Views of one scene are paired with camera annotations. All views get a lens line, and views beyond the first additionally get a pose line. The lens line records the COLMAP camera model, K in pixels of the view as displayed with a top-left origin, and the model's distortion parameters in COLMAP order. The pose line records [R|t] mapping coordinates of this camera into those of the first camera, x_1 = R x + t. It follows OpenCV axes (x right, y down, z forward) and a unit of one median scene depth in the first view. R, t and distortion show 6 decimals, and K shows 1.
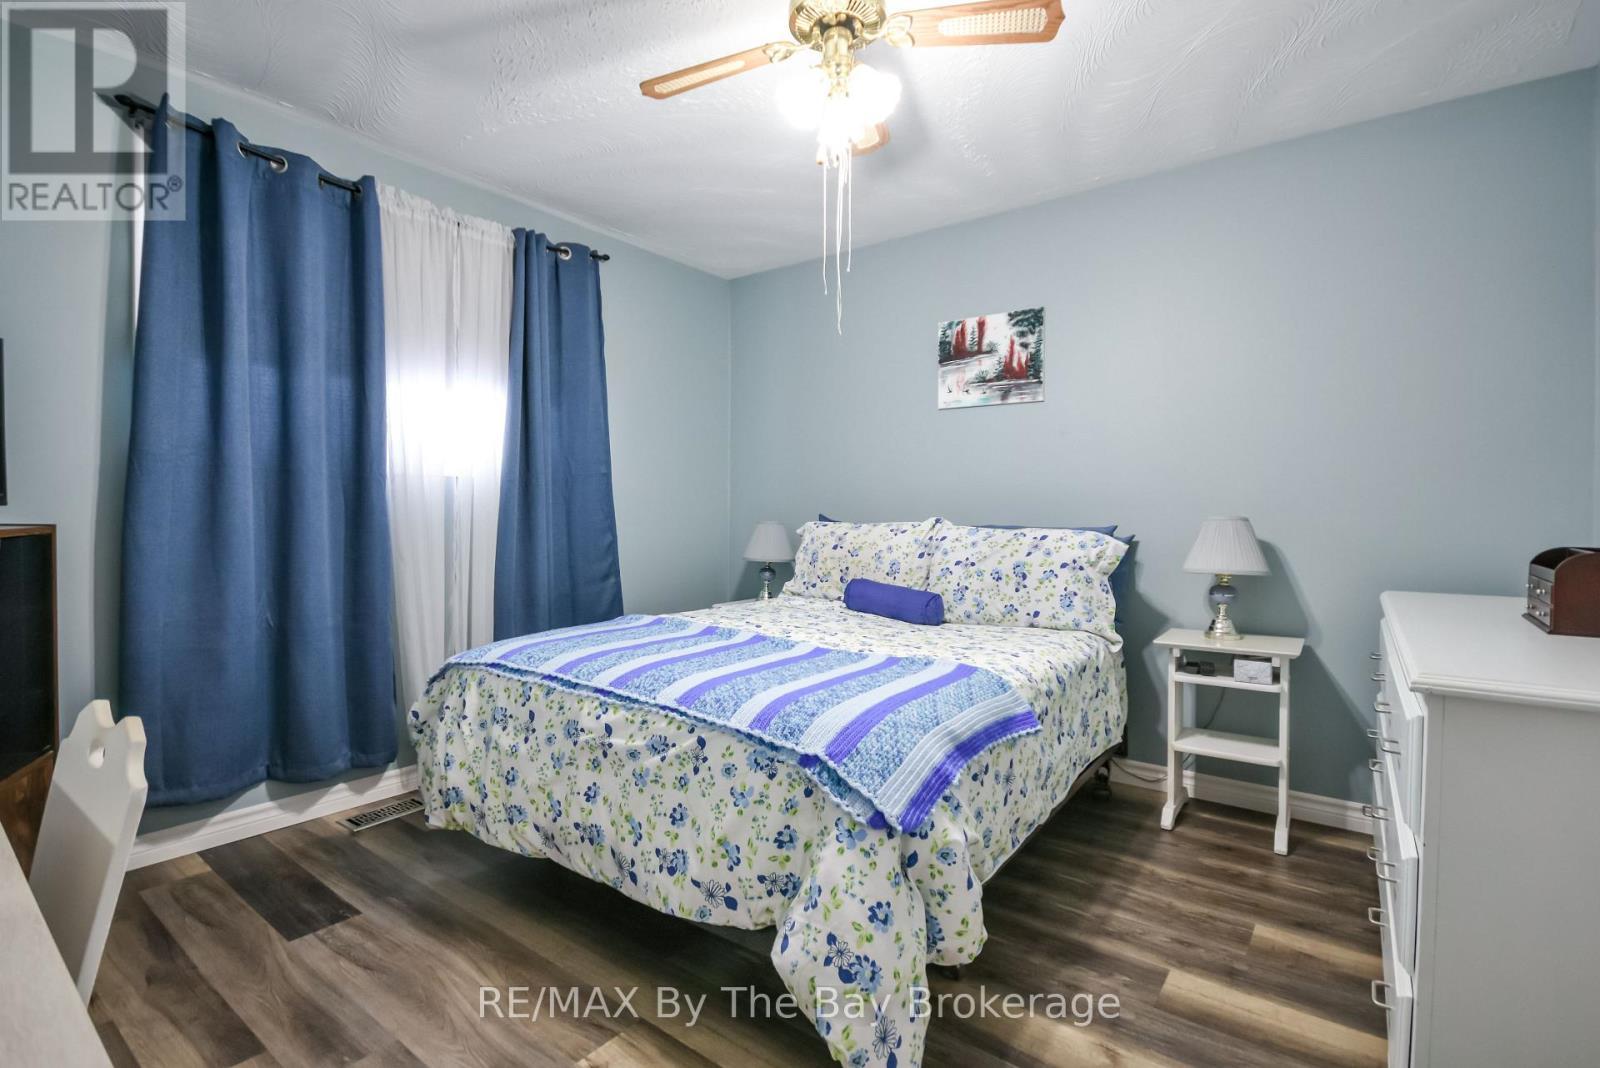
lens RADIAL K [[744.1, 0, 799.8], [0, 744.1, 529.7], [0, 0, 1]] dist [0.003132, -0.011994]
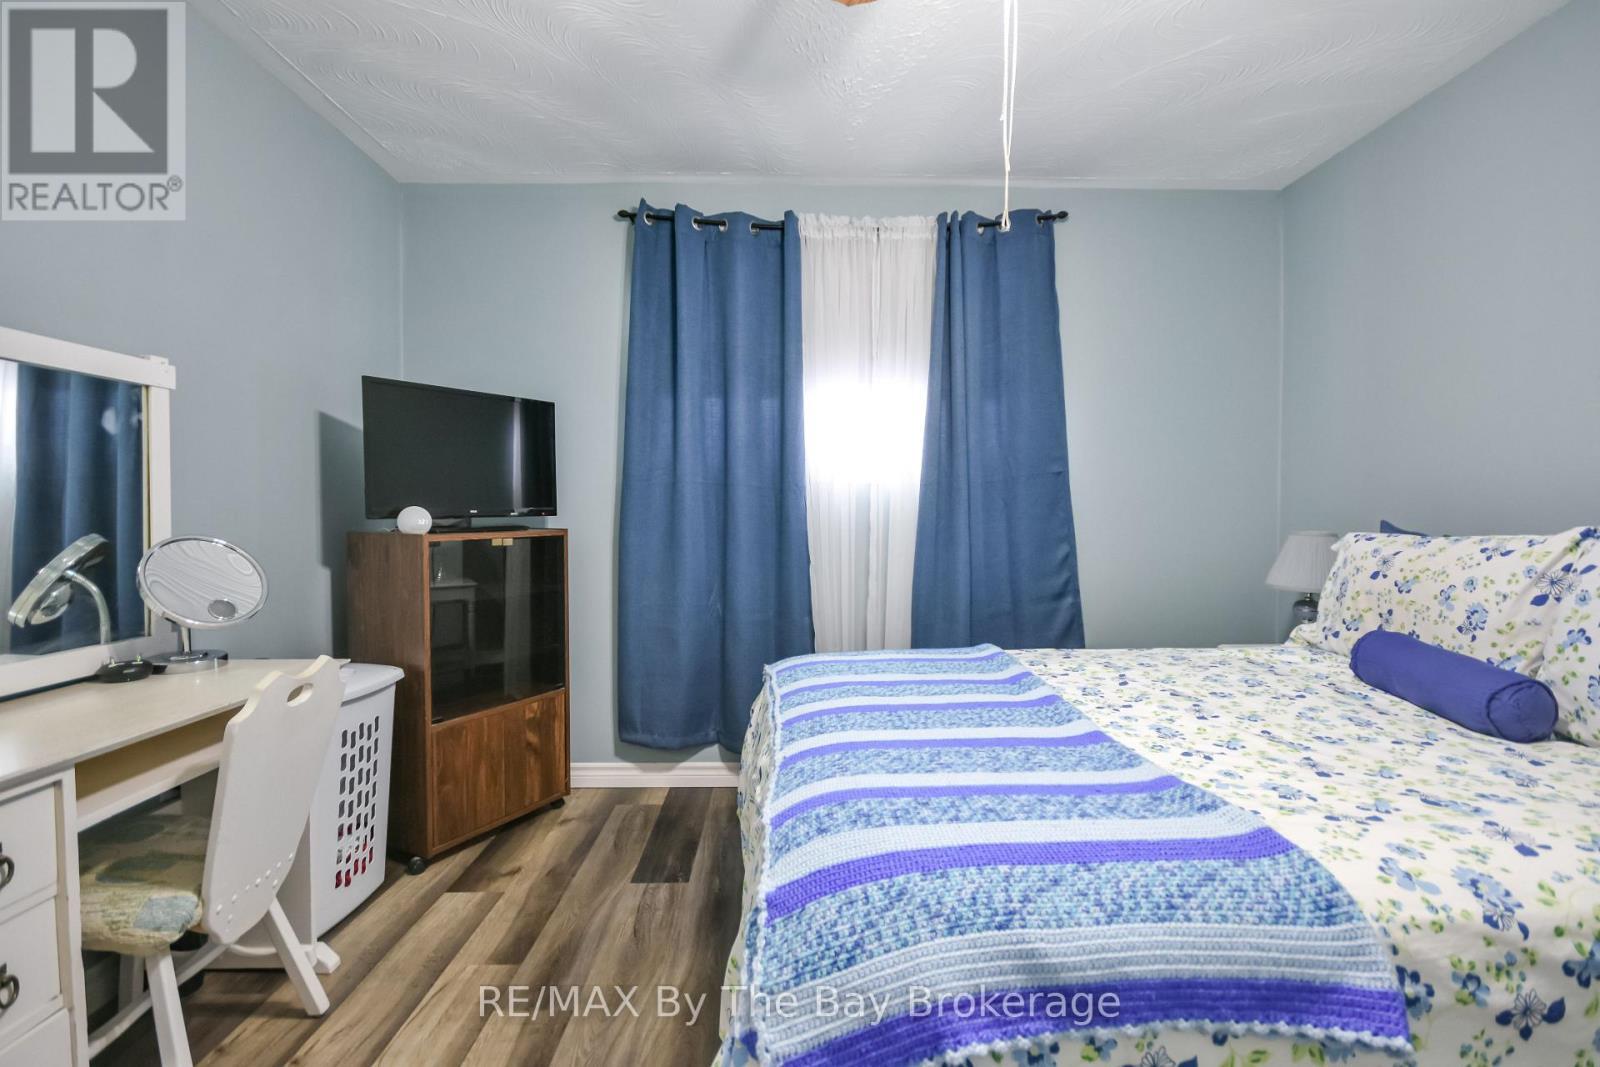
lens RADIAL K [[750.2, 0, 800.0], [0, 750.2, 533.5], [0, 0, 1]] dist [-0.002702, -0.000840]
pose [[0.627161, 0.011980, -0.778798, 0.248914], [-0.014372, 0.999889, 0.003808, -0.006470], [0.778757, 0.008804, 0.627264, 0.278562]]
